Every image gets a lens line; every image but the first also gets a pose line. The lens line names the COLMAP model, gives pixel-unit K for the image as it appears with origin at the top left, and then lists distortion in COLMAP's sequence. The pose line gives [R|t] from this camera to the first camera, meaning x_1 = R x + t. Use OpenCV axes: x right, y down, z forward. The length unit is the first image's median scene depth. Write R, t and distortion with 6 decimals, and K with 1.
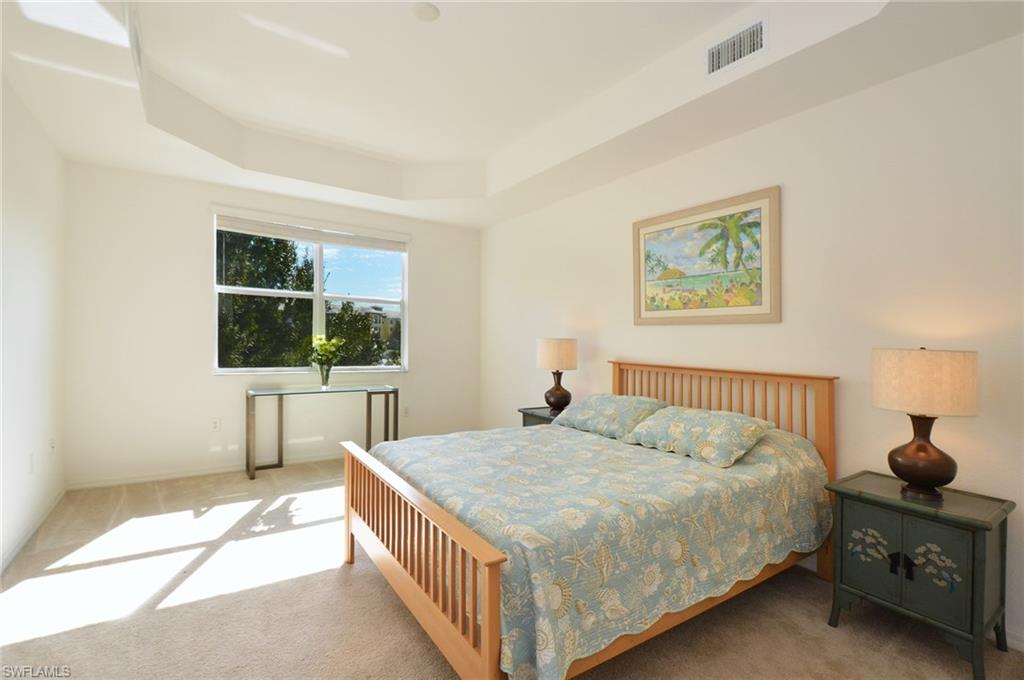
lens RADIAL K [[465.4, 0, 512.0], [0, 465.4, 340.0], [0, 0, 1]] dist [0.000423, -0.000009]
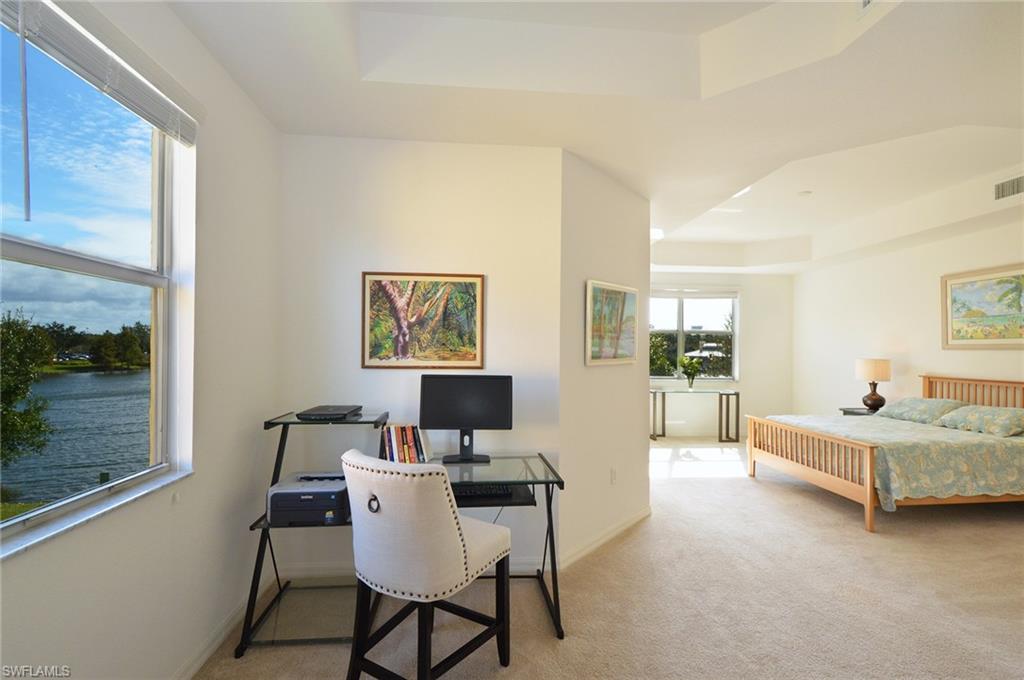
lens RADIAL K [[474.3, 0, 515.0], [0, 474.3, 357.9], [0, 0, 1]] dist [-0.001703, -0.015648]
pose [[0.881370, -0.001879, -0.472423, -0.230566], [0.006256, 0.999951, 0.007694, -0.029669], [0.472385, -0.009737, 0.881338, -0.958063]]
